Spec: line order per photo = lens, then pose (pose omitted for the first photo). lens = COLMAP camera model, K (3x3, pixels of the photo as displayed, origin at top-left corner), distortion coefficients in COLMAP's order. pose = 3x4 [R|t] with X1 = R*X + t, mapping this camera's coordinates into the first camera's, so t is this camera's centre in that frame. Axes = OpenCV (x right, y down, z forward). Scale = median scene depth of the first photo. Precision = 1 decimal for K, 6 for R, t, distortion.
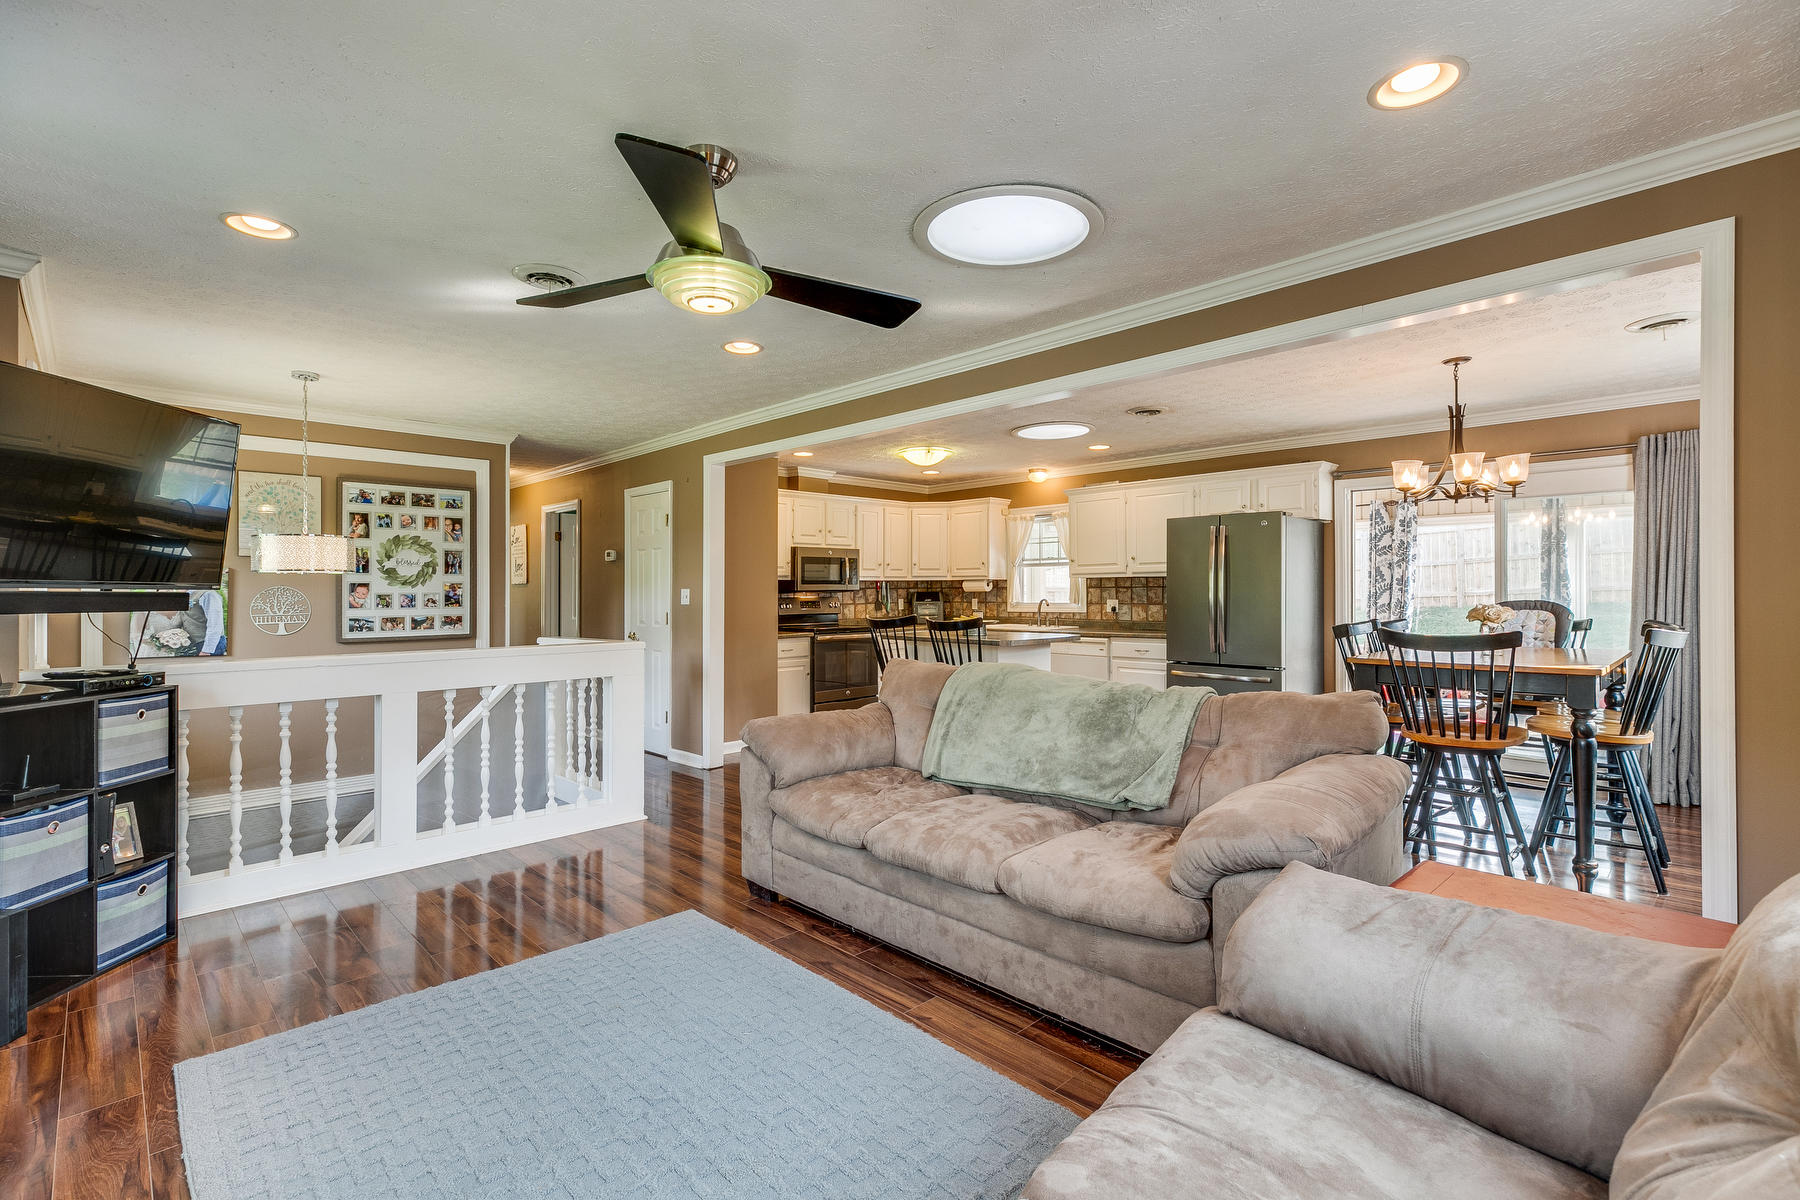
lens RADIAL K [[811.2, 0, 905.1], [0, 811.2, 594.3], [0, 0, 1]] dist [0.008030, -0.001288]
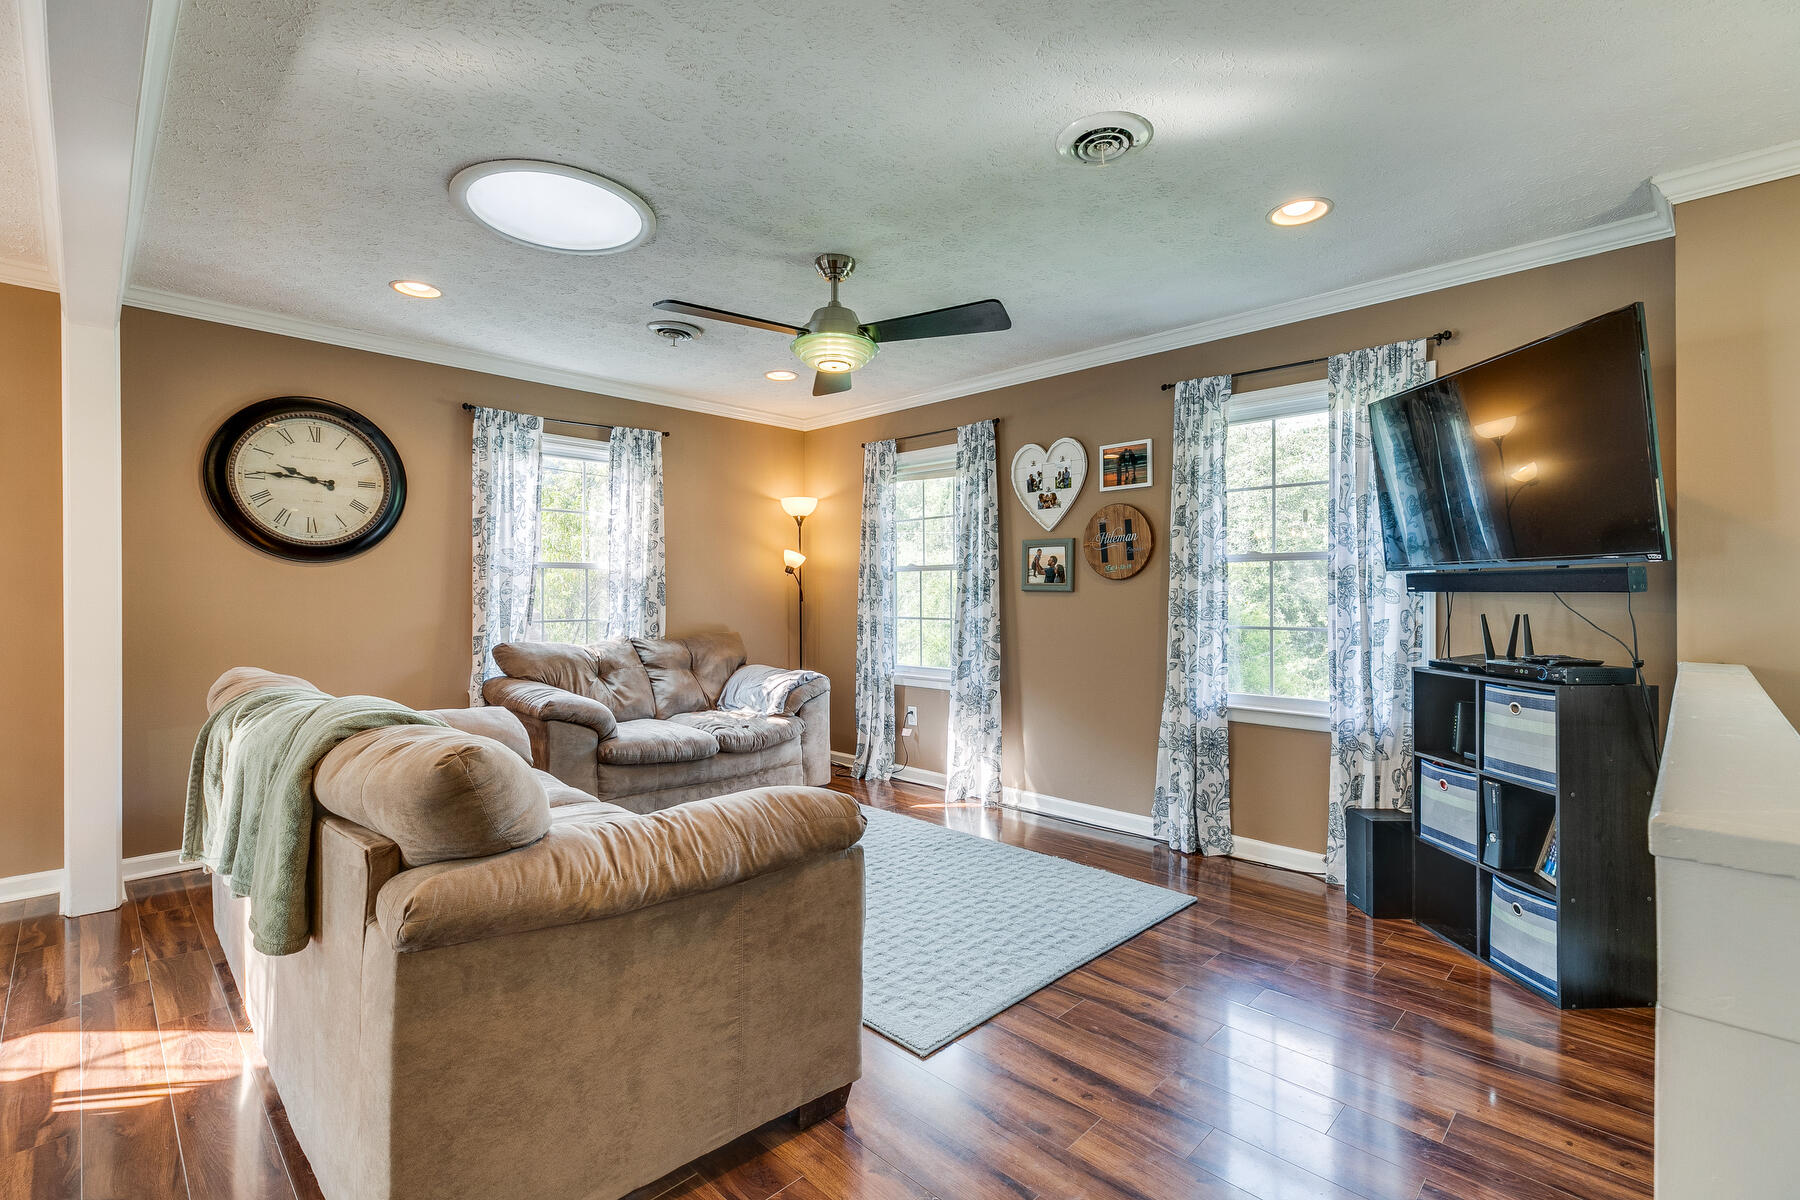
lens RADIAL K [[811.2, 0, 897.5], [0, 811.2, 595.1], [0, 0, 1]] dist [0.008030, -0.001288]
pose [[-0.999983, 0.002481, -0.005302, -0.139722], [0.002454, 0.999984, 0.005165, 0.009924], [0.005315, 0.005152, -0.999973, 0.961391]]
